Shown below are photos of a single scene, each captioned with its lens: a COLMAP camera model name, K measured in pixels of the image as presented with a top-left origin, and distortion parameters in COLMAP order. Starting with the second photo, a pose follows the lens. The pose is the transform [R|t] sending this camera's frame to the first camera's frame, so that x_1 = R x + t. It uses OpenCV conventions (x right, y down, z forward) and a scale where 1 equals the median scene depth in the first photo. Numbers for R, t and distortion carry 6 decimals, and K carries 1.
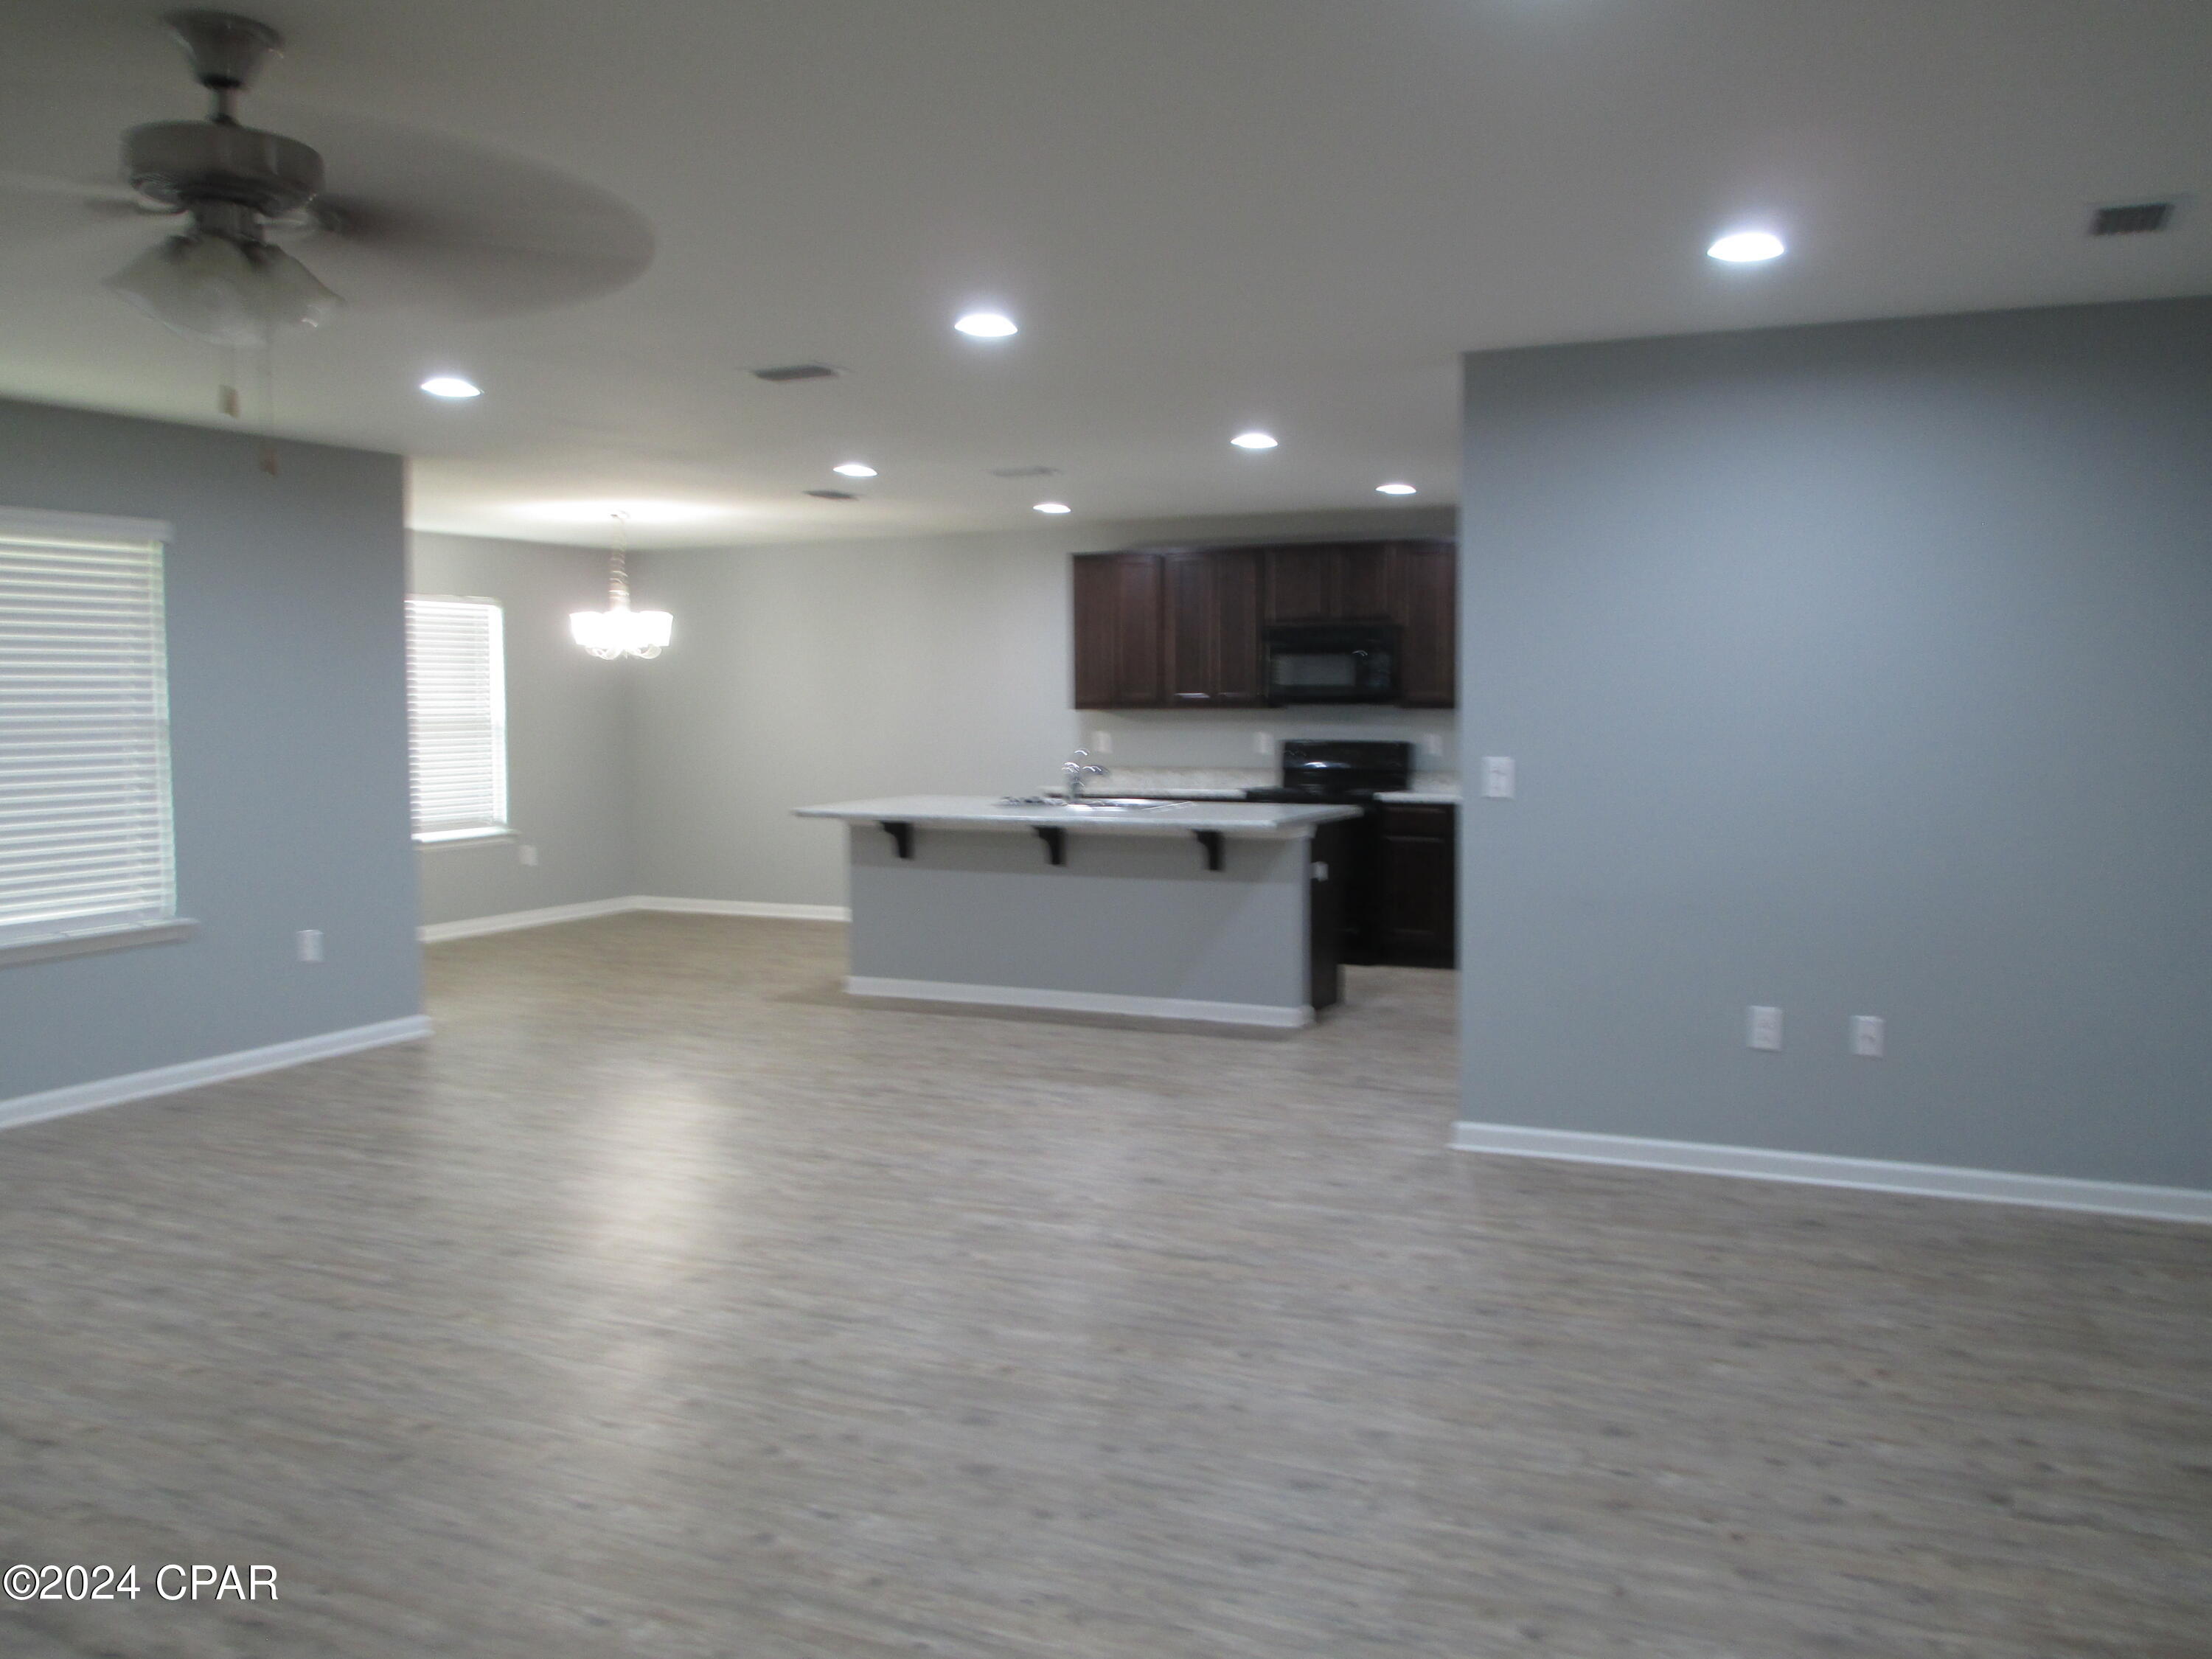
lens RADIAL K [[1839.0, 0, 1106.4], [0, 1839.0, 823.8], [0, 0, 1]] dist [-0.059985, 0.020882]
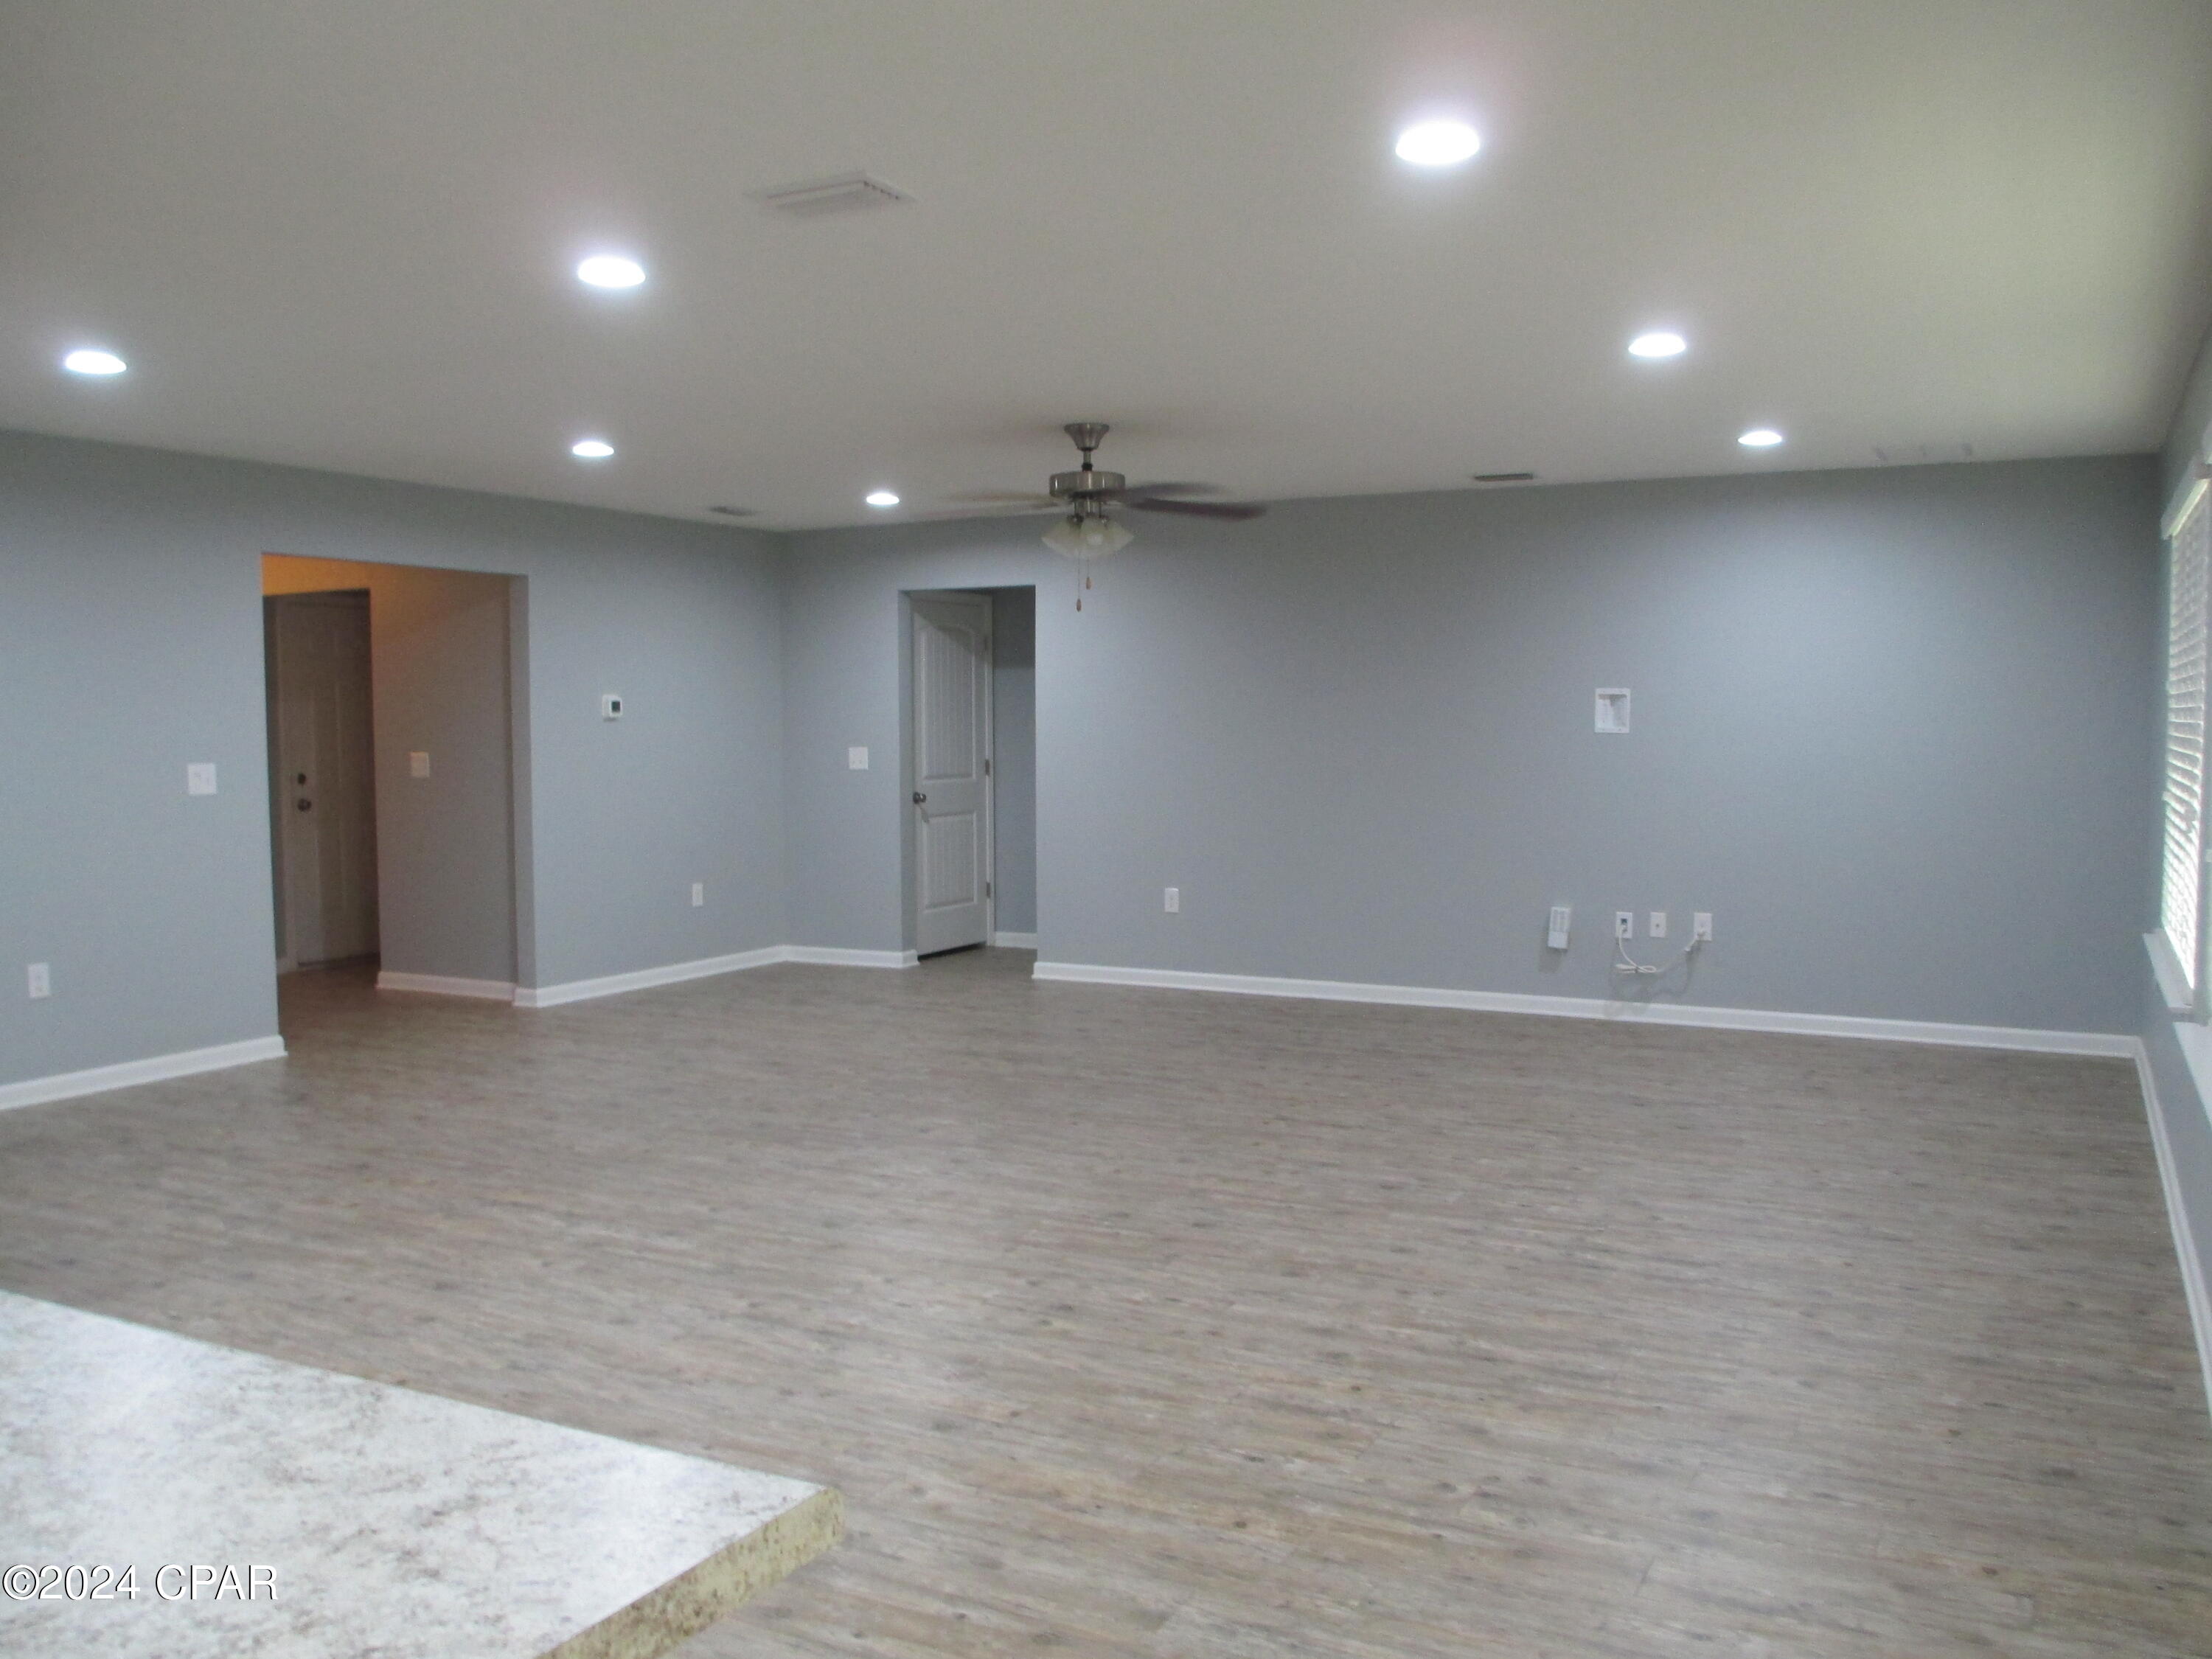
lens RADIAL K [[1839.0, 0, 1117.0], [0, 1839.0, 837.0], [0, 0, 1]] dist [-0.059985, 0.020882]
pose [[-0.999484, 0.009746, 0.030609, -0.355931], [0.013705, 0.991167, 0.131911, -0.132232], [-0.029053, 0.132263, -0.990789, 2.046542]]
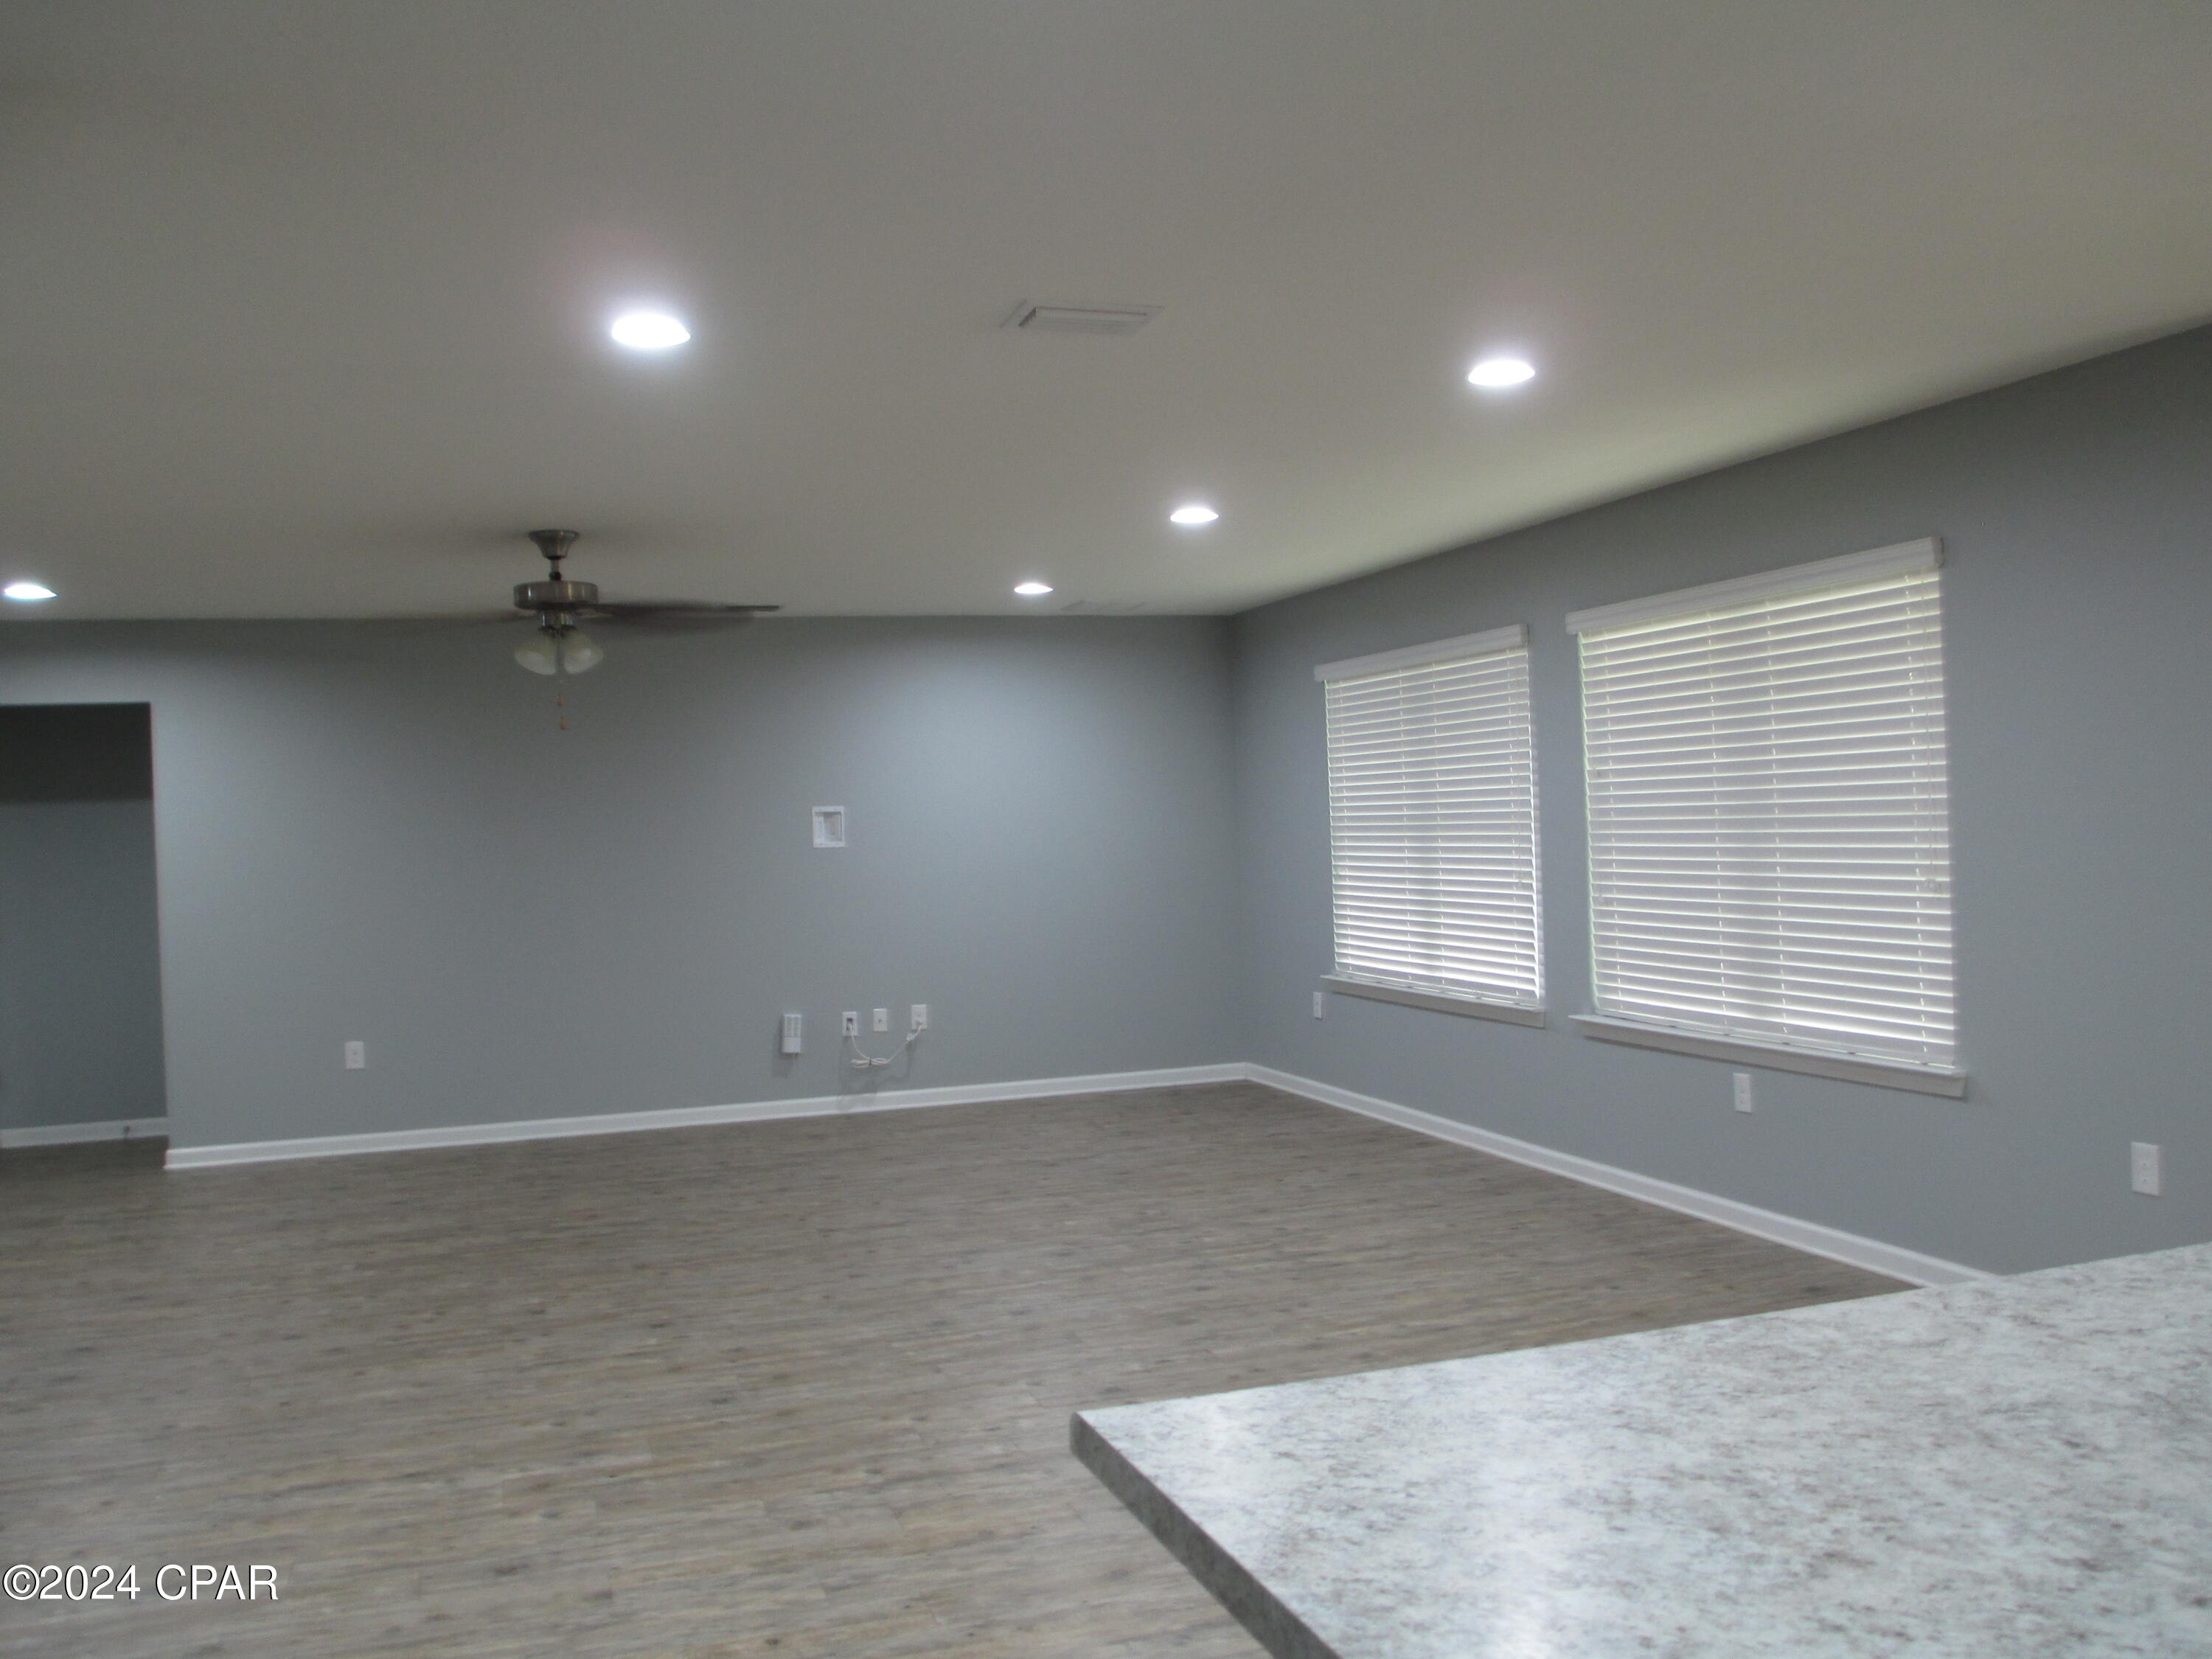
lens RADIAL K [[1839.0, 0, 1111.7], [0, 1839.0, 808.7], [0, 0, 1]] dist [-0.059985, 0.020882]
pose [[-0.710080, 0.031308, -0.703425, 0.364466], [-0.003841, 0.998824, 0.048332, -0.126221], [0.704111, 0.037022, -0.709125, 1.832235]]
